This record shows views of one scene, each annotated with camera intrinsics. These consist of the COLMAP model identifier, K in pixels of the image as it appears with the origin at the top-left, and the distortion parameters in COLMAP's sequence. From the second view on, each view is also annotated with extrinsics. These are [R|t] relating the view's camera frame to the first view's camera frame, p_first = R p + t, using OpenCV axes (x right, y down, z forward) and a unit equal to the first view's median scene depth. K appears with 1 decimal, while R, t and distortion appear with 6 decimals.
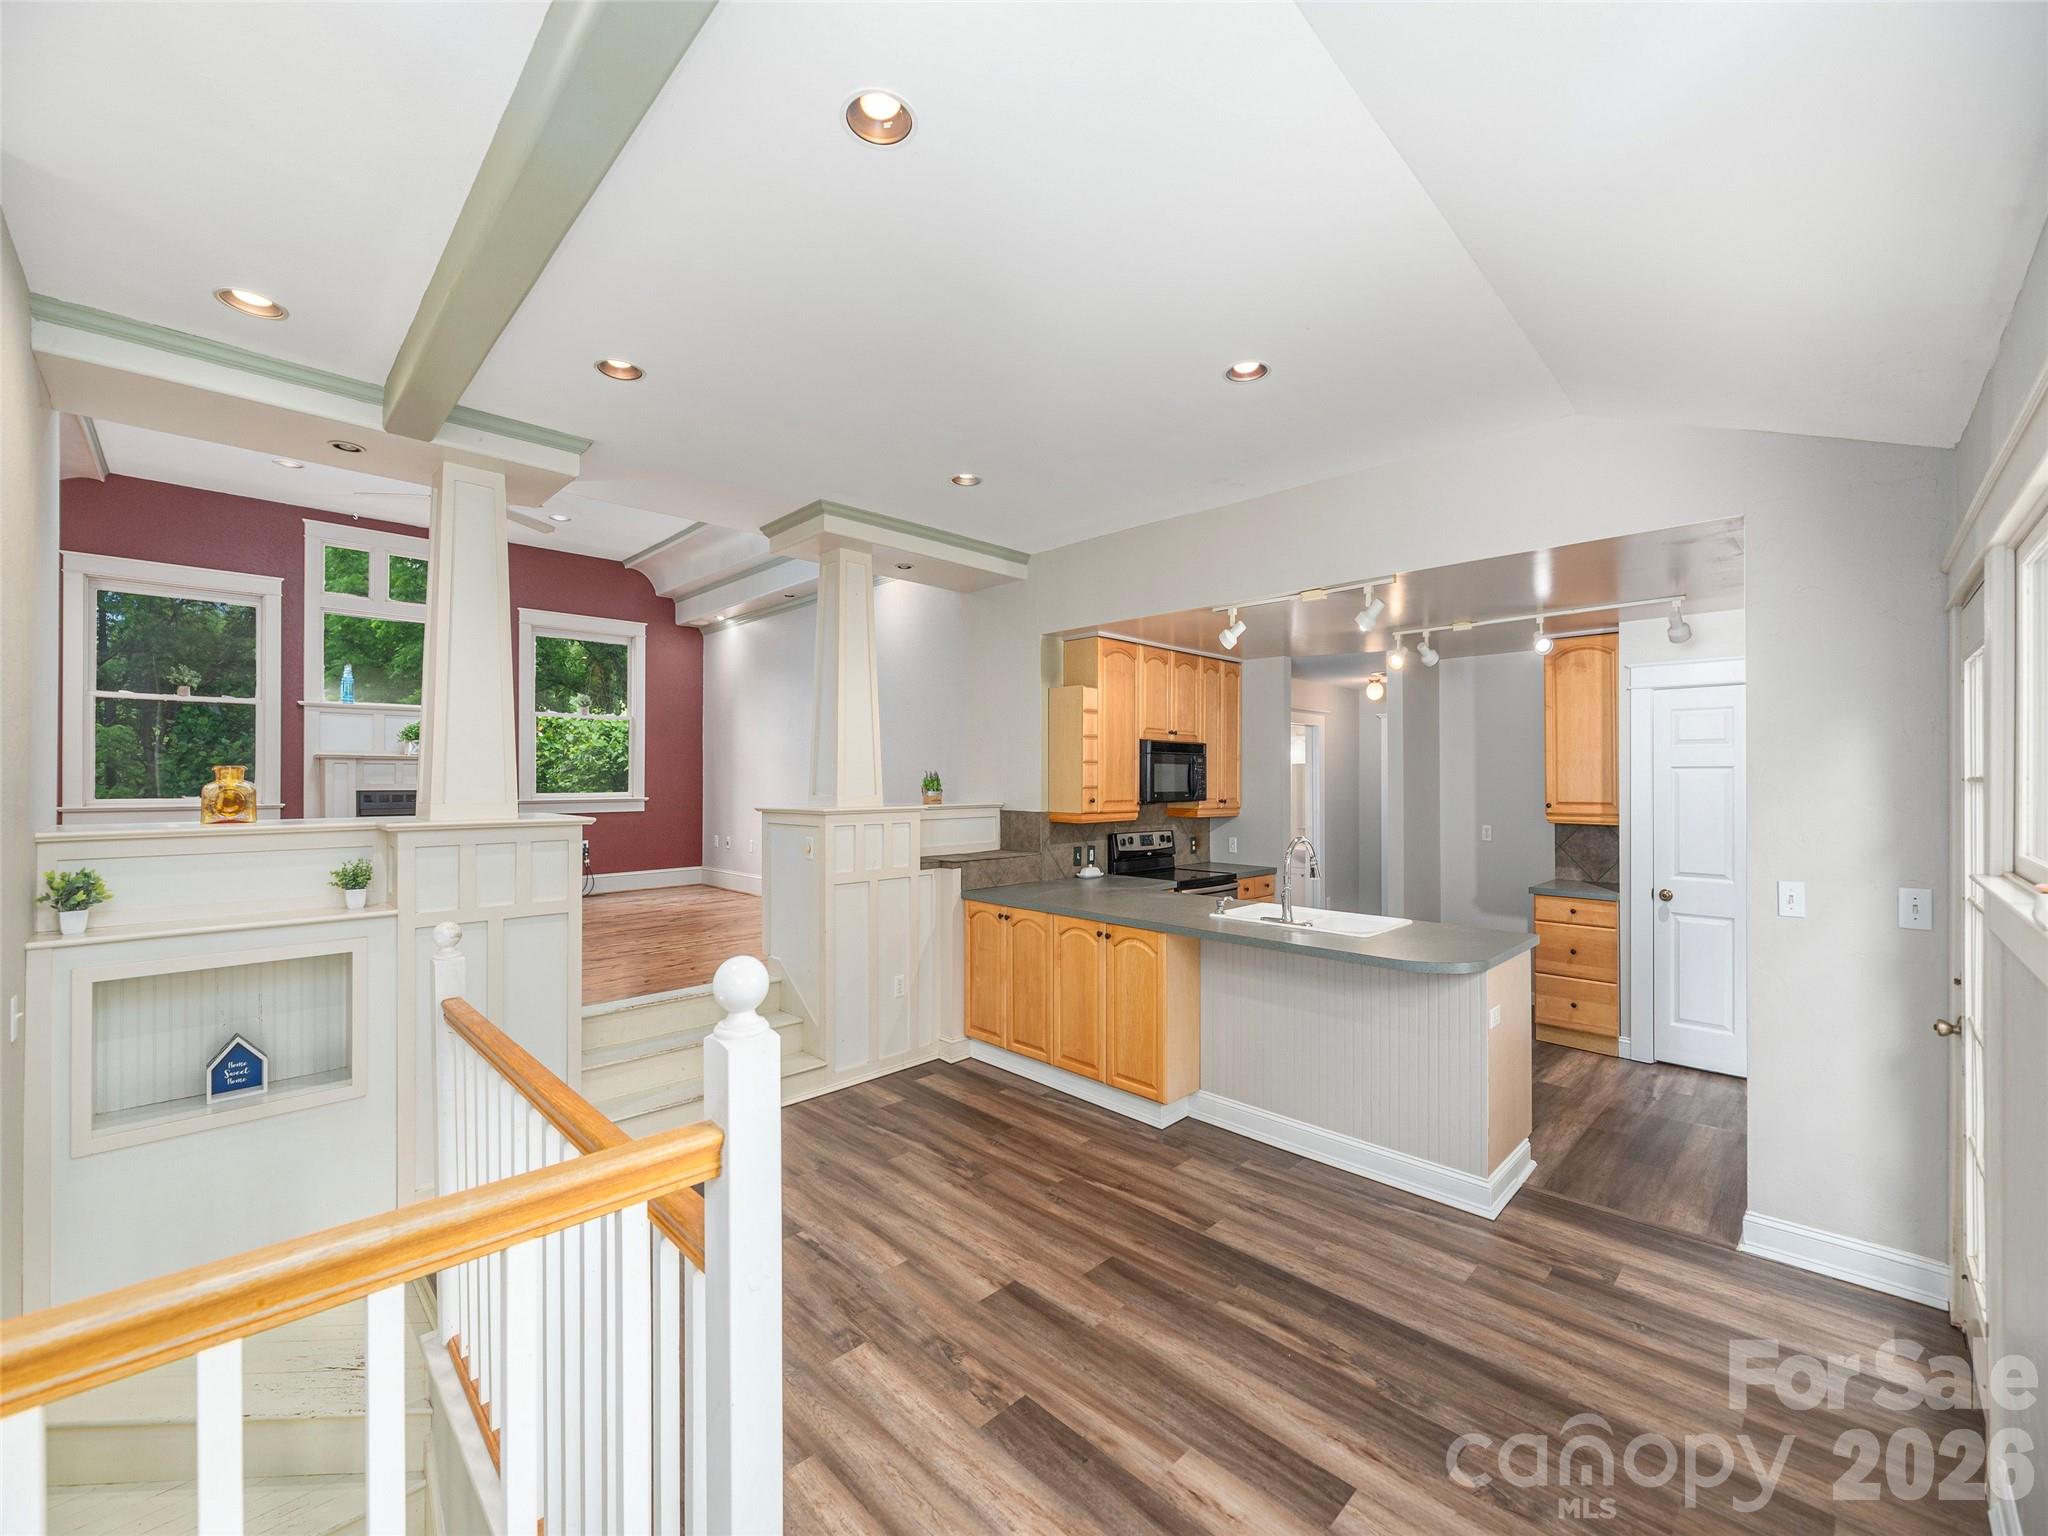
lens RADIAL K [[832.6, 0, 1026.3], [0, 832.6, 775.1], [0, 0, 1]] dist [-0.009008, 0.003424]
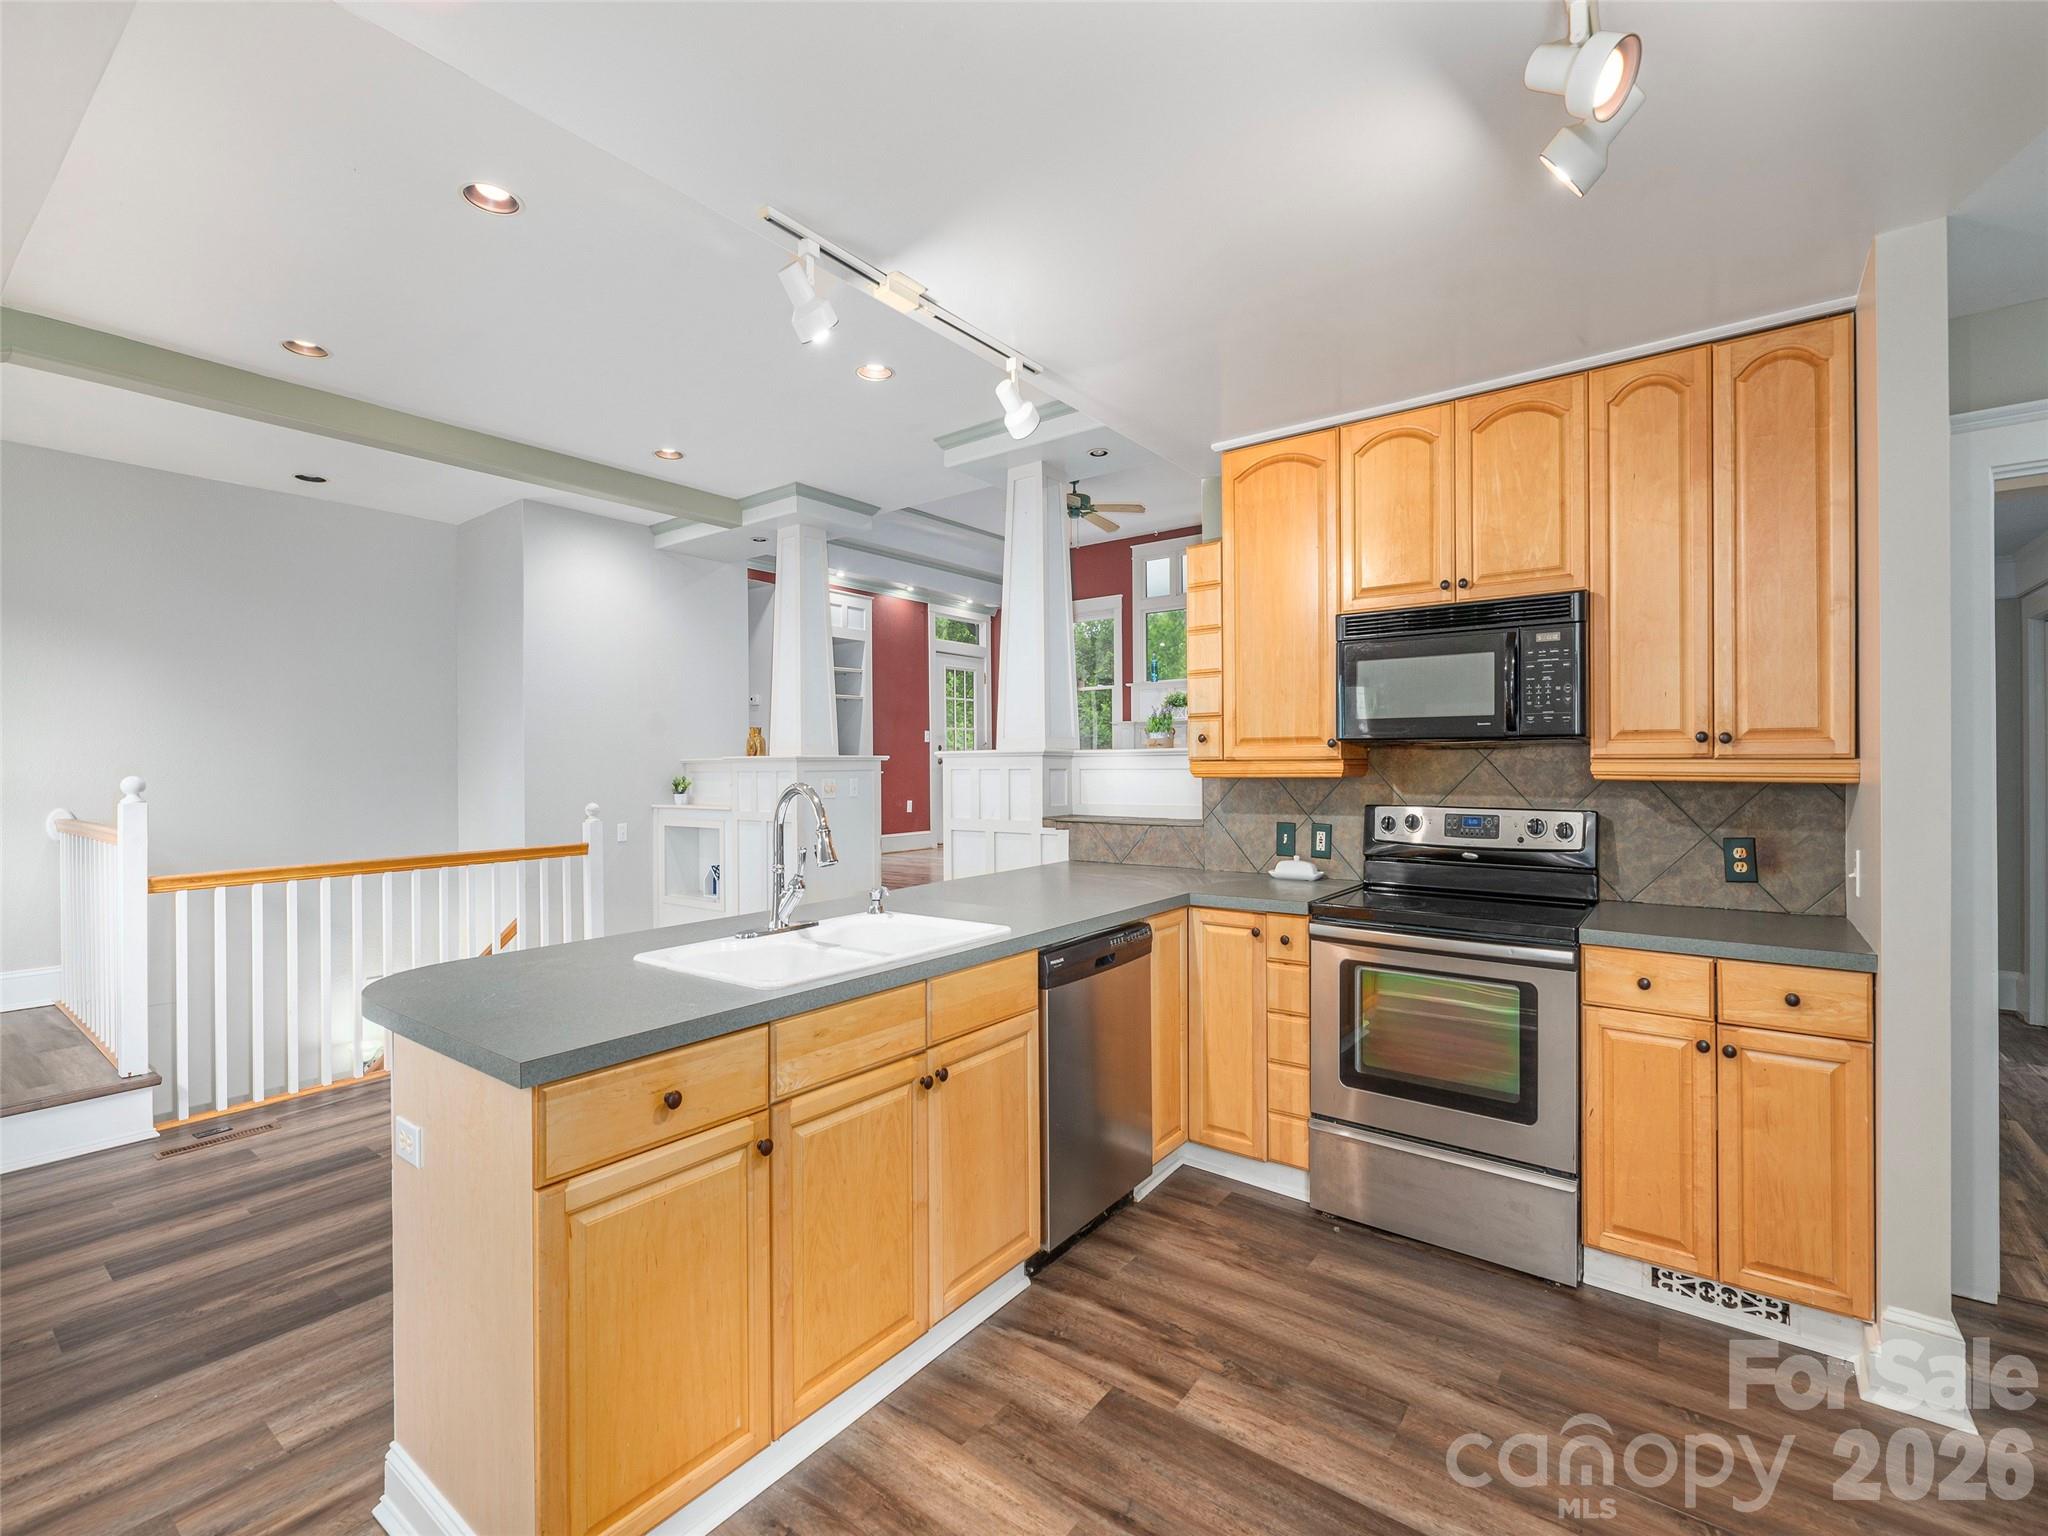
lens RADIAL K [[910.8, 0, 1023.9], [0, 910.8, 766.2], [0, 0, 1]] dist [-0.000294, -0.001268]
pose [[0.141255, 0.001388, -0.989972, 0.790103], [0.012348, 0.999919, 0.003164, 0.052647], [0.989896, -0.012671, 0.141226, 0.890581]]
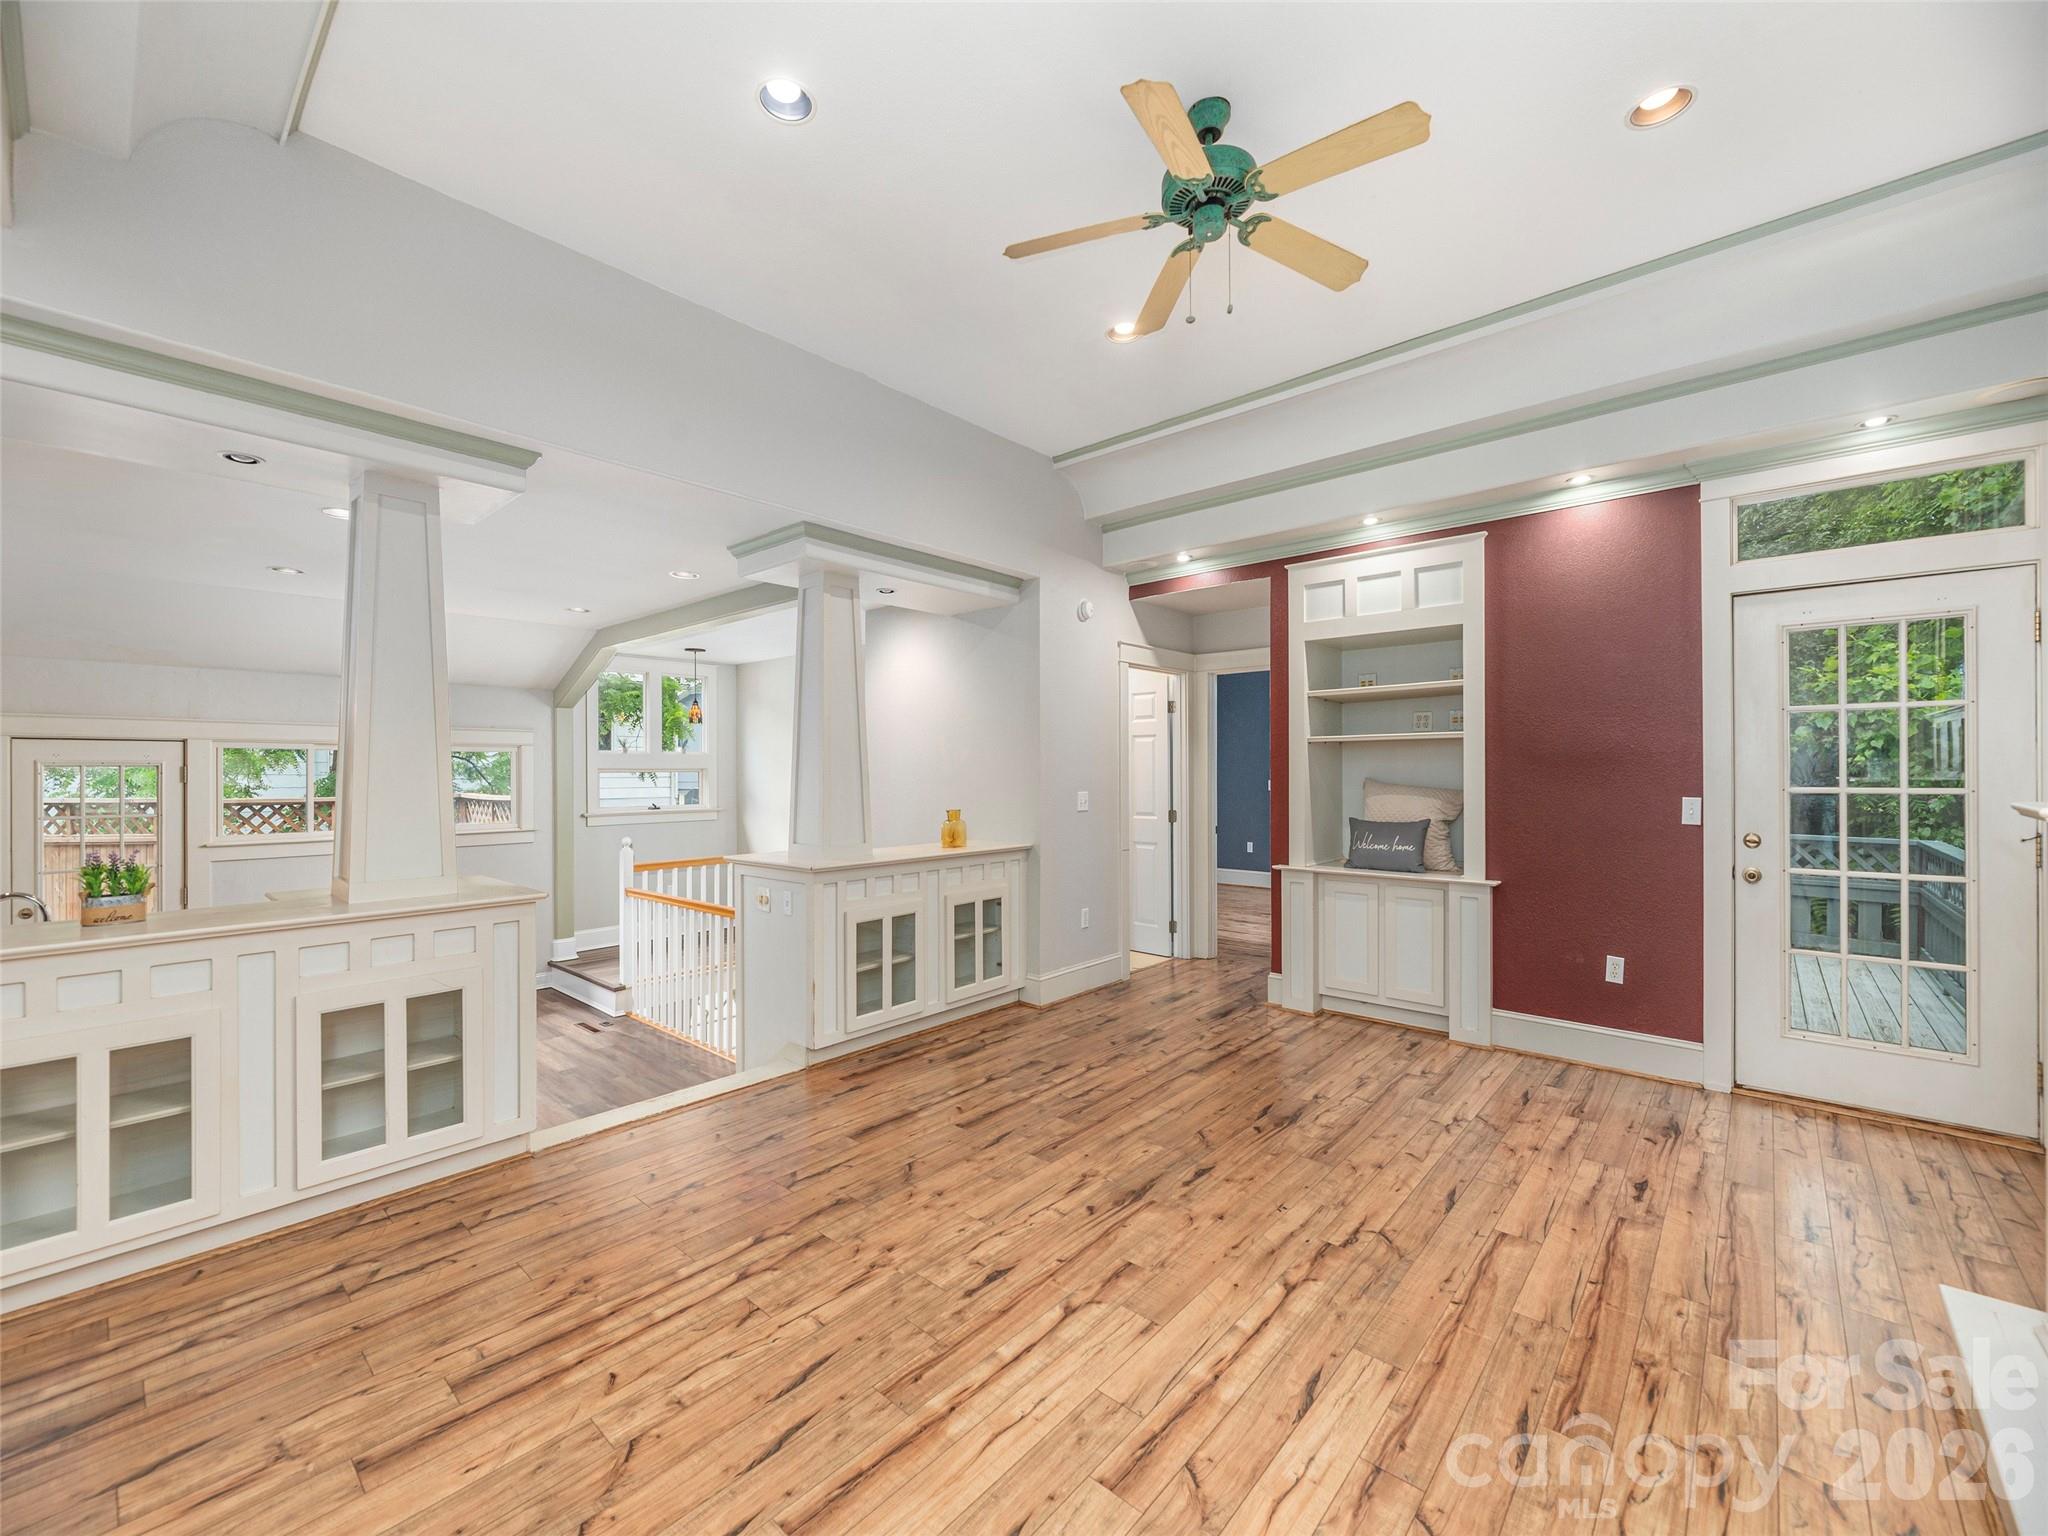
lens RADIAL K [[832.6, 0, 1020.0], [0, 832.6, 776.5], [0, 0, 1]] dist [-0.009008, 0.003424]
pose [[-0.997748, 0.003887, -0.066960, -0.666053], [0.003707, 0.999989, 0.002812, -0.051561], [0.066970, 0.002557, -0.997752, 1.721543]]
